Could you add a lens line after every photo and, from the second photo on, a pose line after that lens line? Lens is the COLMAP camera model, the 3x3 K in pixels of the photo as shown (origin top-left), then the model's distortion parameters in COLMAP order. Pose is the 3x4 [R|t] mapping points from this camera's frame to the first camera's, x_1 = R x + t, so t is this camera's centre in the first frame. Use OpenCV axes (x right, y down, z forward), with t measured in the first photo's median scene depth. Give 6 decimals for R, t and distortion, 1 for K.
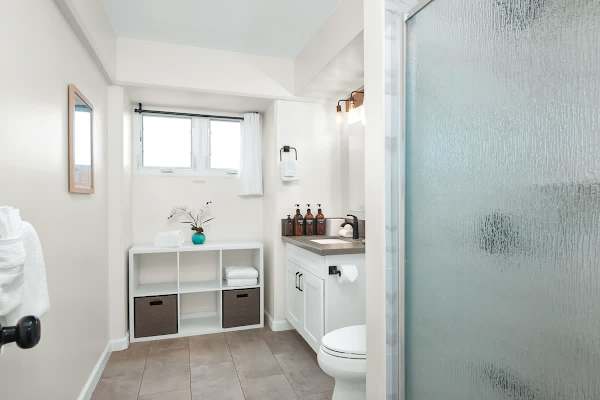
lens RADIAL K [[315.5, 0, 297.6], [0, 315.5, 202.0], [0, 0, 1]] dist [-0.014068, 0.000495]
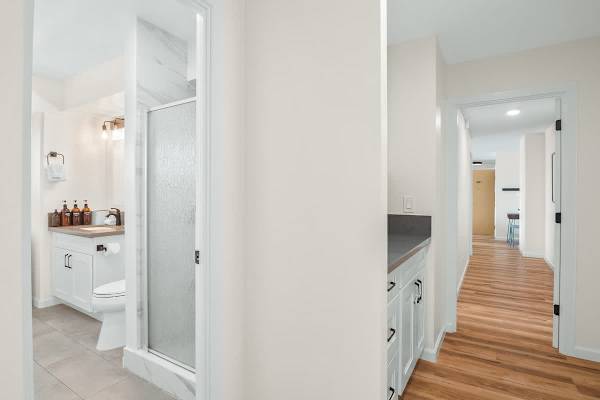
lens RADIAL K [[315.5, 0, 296.5], [0, 315.5, 197.1], [0, 0, 1]] dist [-0.014068, 0.000495]
pose [[0.764535, 0.002809, 0.644576, -0.099278], [-0.010619, 0.999910, 0.008237, -0.026173], [-0.644495, -0.013142, 0.764496, -0.526995]]
